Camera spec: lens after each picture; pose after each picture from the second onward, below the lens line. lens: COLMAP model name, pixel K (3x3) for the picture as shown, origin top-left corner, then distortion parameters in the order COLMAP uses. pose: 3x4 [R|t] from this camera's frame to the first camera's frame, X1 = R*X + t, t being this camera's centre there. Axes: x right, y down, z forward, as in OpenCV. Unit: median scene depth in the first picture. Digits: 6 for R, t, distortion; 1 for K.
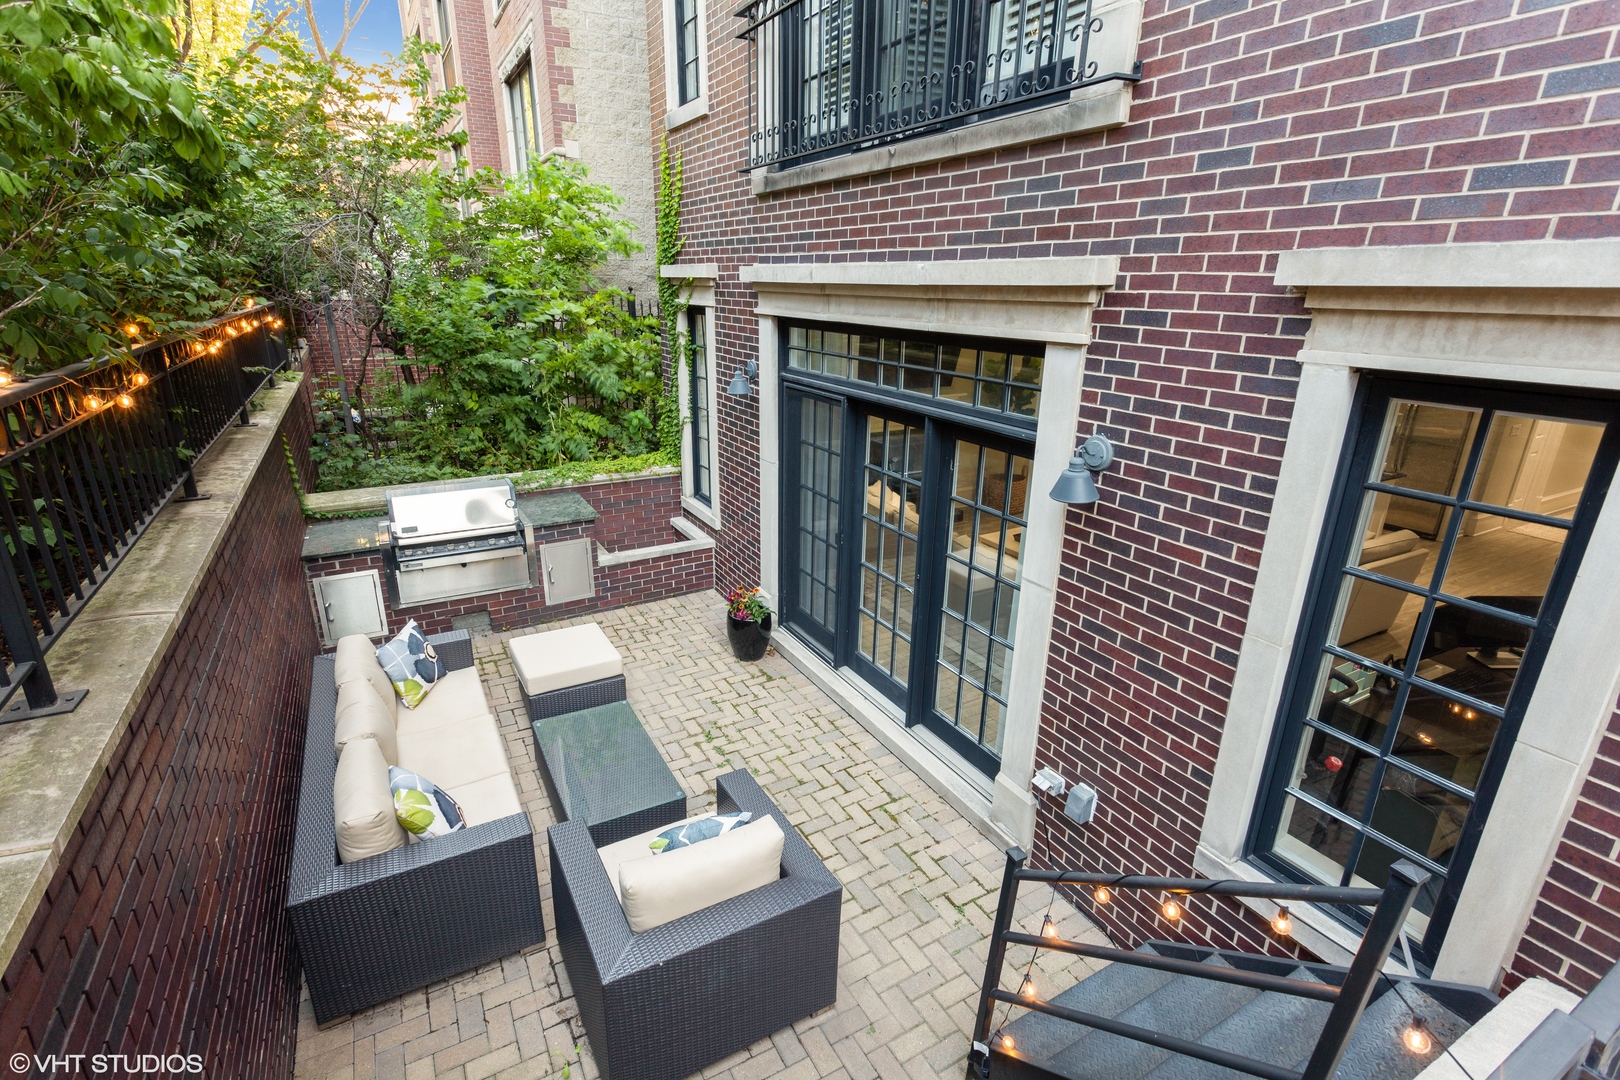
lens RADIAL K [[771.1, 0, 809.5], [0, 771.1, 544.1], [0, 0, 1]] dist [0.001448, -0.001003]
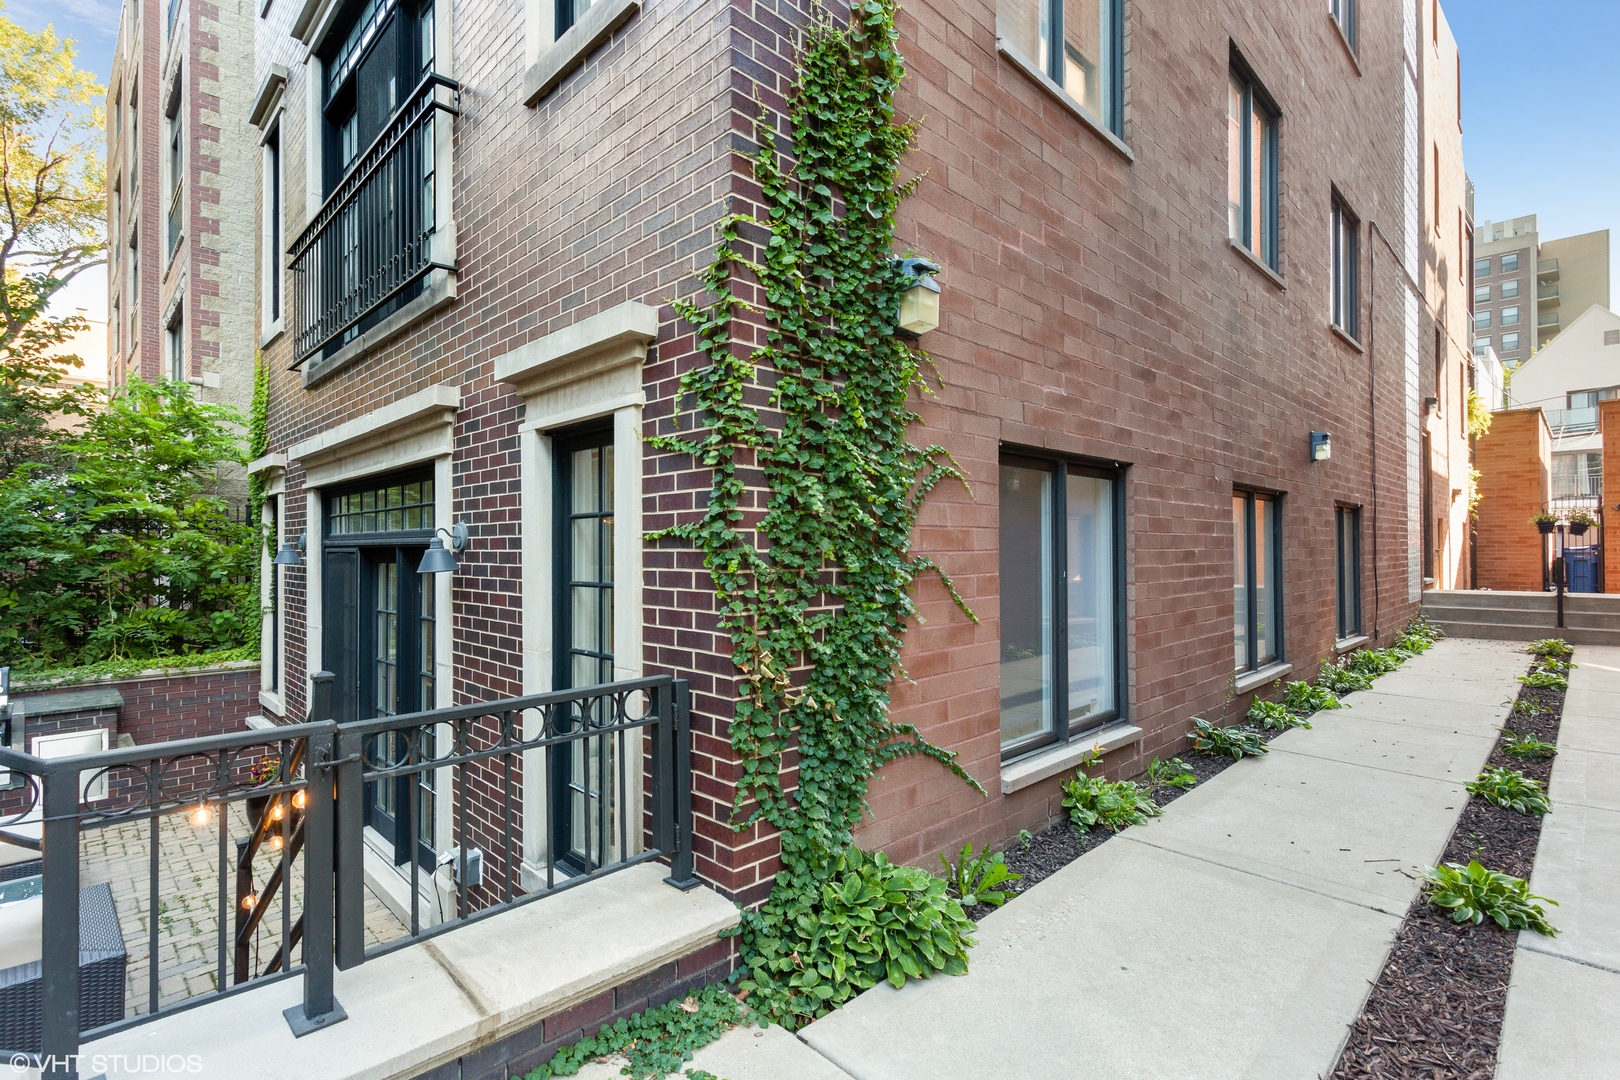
lens RADIAL K [[771.1, 0, 808.9], [0, 771.1, 540.9], [0, 0, 1]] dist [0.001448, -0.001003]
pose [[0.962985, -0.007430, 0.269454, 0.251117], [0.097593, 0.941415, -0.322822, 0.147020], [-0.251269, 0.337170, 0.907293, -0.106092]]
